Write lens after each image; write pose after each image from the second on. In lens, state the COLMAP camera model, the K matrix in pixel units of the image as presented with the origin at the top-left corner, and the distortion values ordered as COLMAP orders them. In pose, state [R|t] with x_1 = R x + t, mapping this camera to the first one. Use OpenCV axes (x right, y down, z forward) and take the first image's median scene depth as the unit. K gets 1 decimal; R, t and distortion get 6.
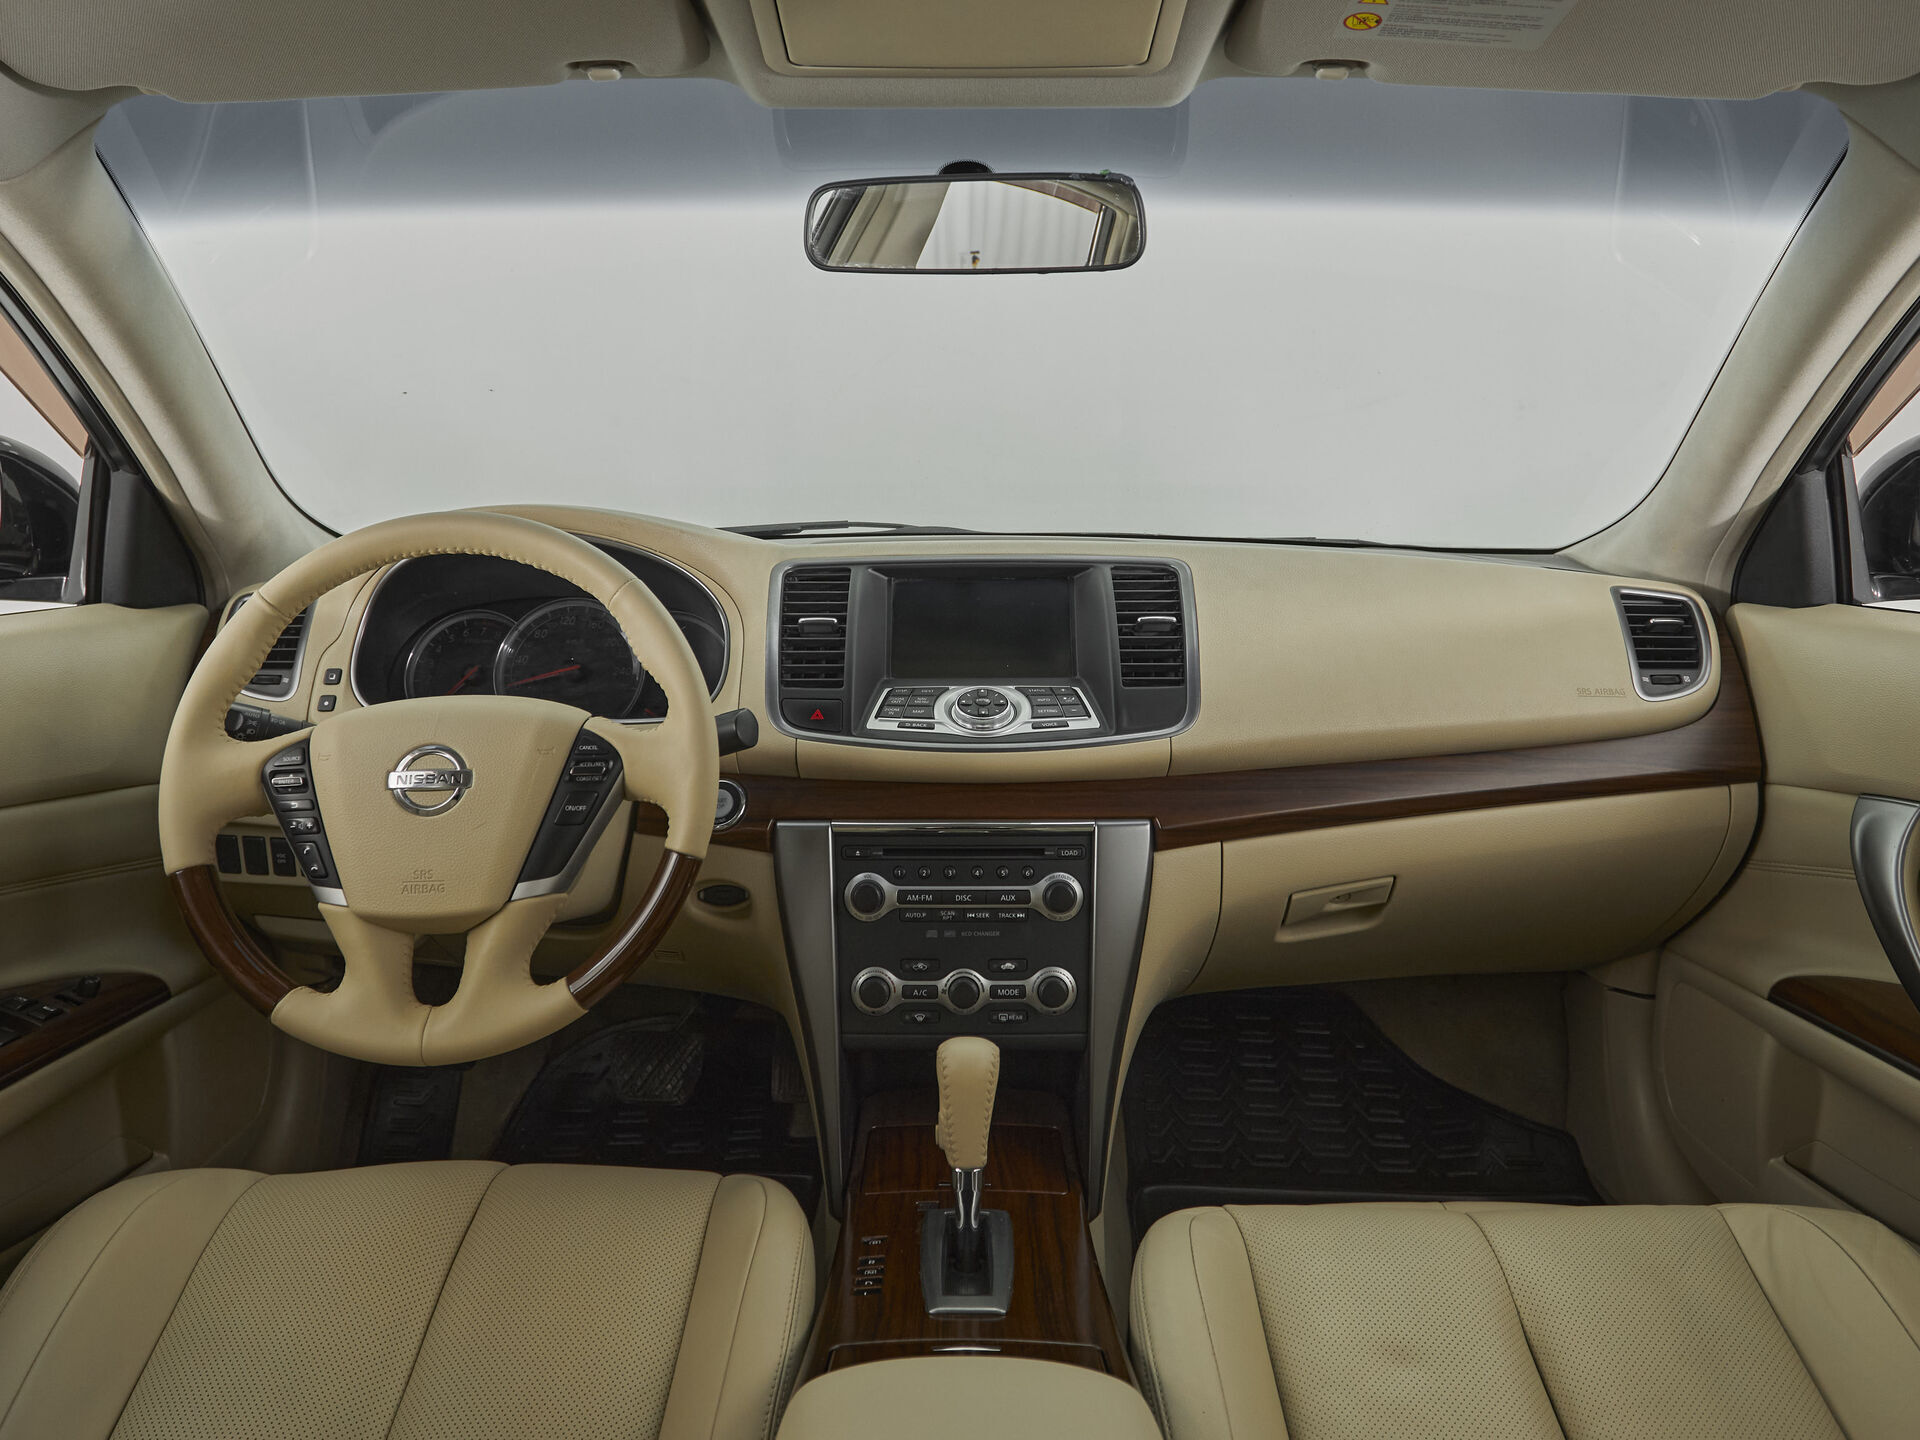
lens RADIAL K [[1014.3, 0, 965.7], [0, 1014.3, 681.6], [0, 0, 1]] dist [-0.002822, 0.000097]
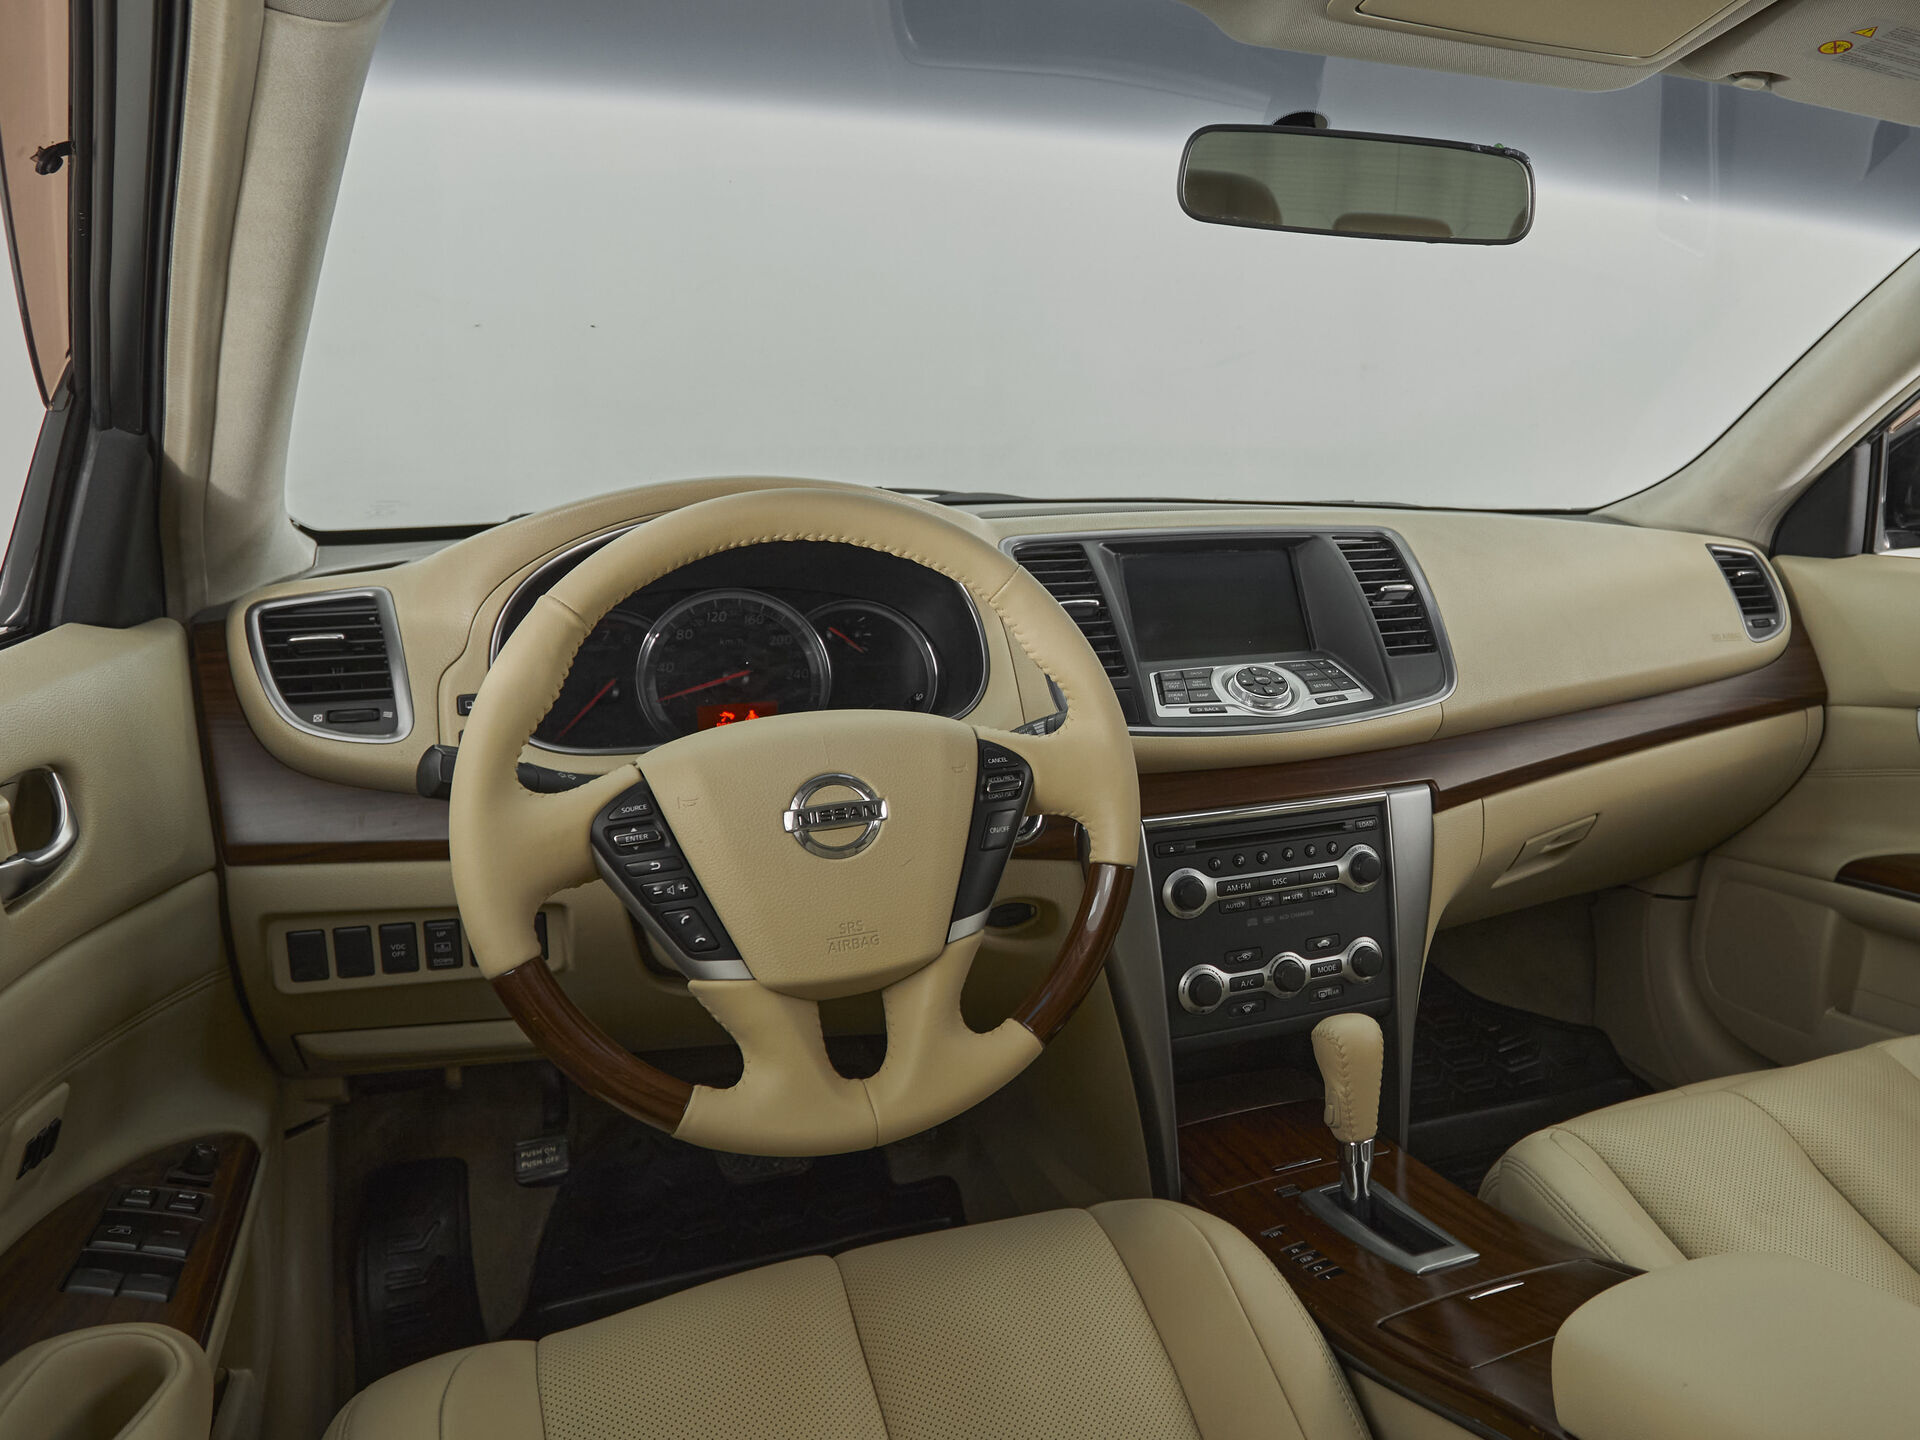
lens RADIAL K [[1107.0, 0, 1125.4], [0, 1107.0, 717.4], [0, 0, 1]] dist [-0.002003, -0.000243]
pose [[0.937611, -0.077789, 0.338872, -0.470572], [0.058573, 0.996060, 0.066586, -0.023290], [-0.342716, -0.042583, 0.938473, 0.052025]]
